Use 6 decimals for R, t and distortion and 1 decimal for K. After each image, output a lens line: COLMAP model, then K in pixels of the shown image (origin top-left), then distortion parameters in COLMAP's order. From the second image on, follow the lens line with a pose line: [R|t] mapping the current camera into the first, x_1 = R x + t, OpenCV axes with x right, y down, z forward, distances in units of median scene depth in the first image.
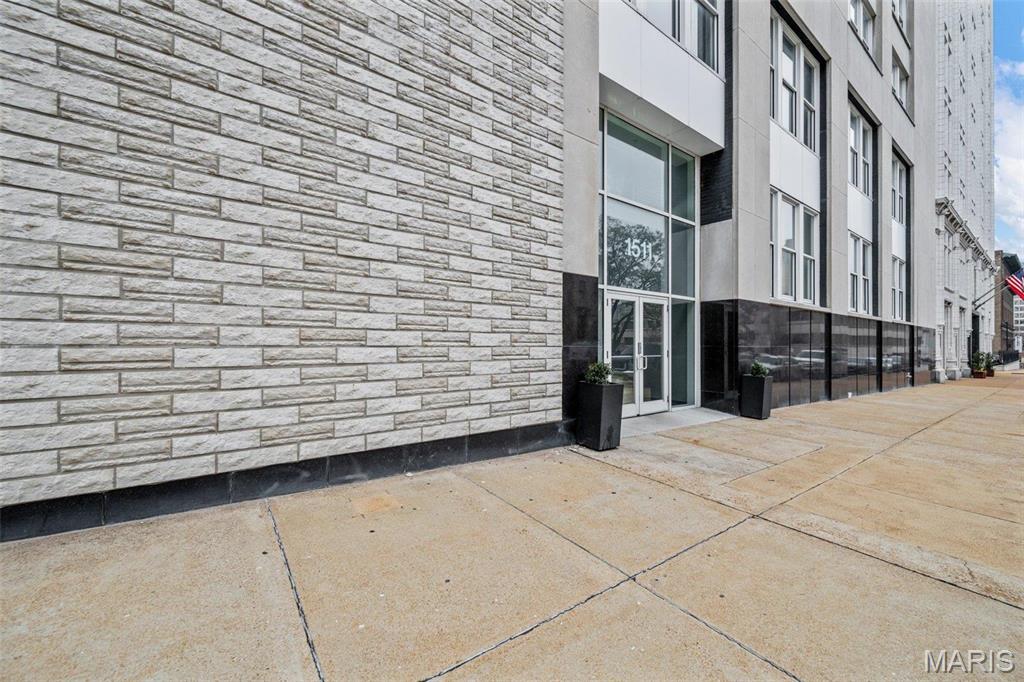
lens RADIAL K [[399.0, 0, 513.3], [0, 399.0, 339.6], [0, 0, 1]] dist [-0.002418, 0.000358]
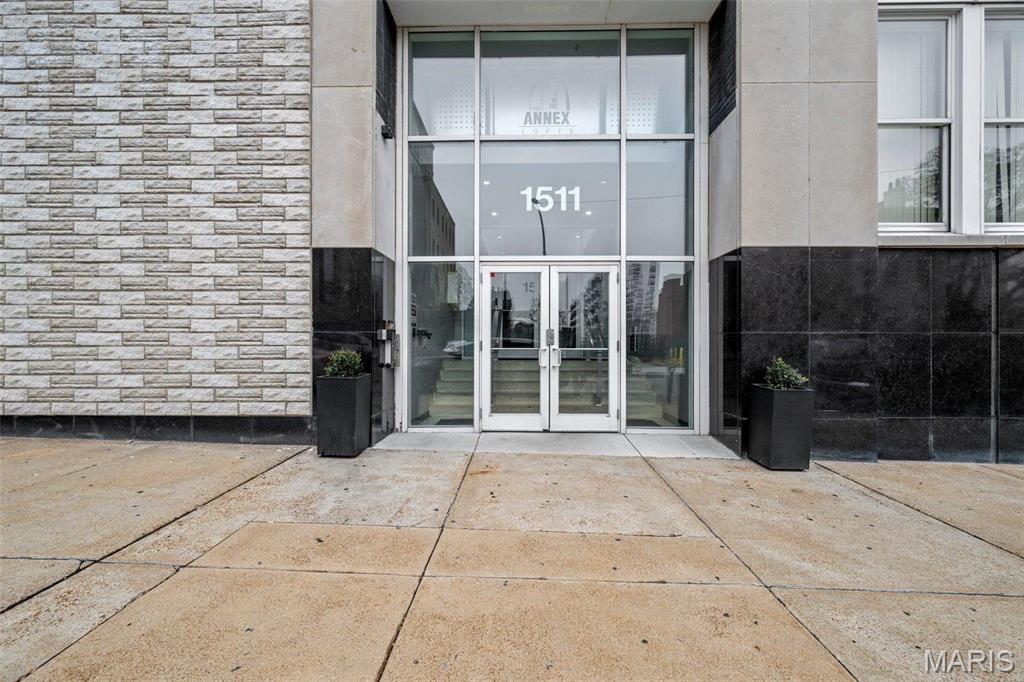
lens RADIAL K [[399.0, 0, 512.6], [0, 399.0, 343.4], [0, 0, 1]] dist [-0.002418, 0.000358]
pose [[0.793702, -0.008779, -0.608244, 1.254192], [0.009724, 0.999951, -0.001743, 0.059354], [0.608229, -0.004531, 0.793748, 0.703772]]
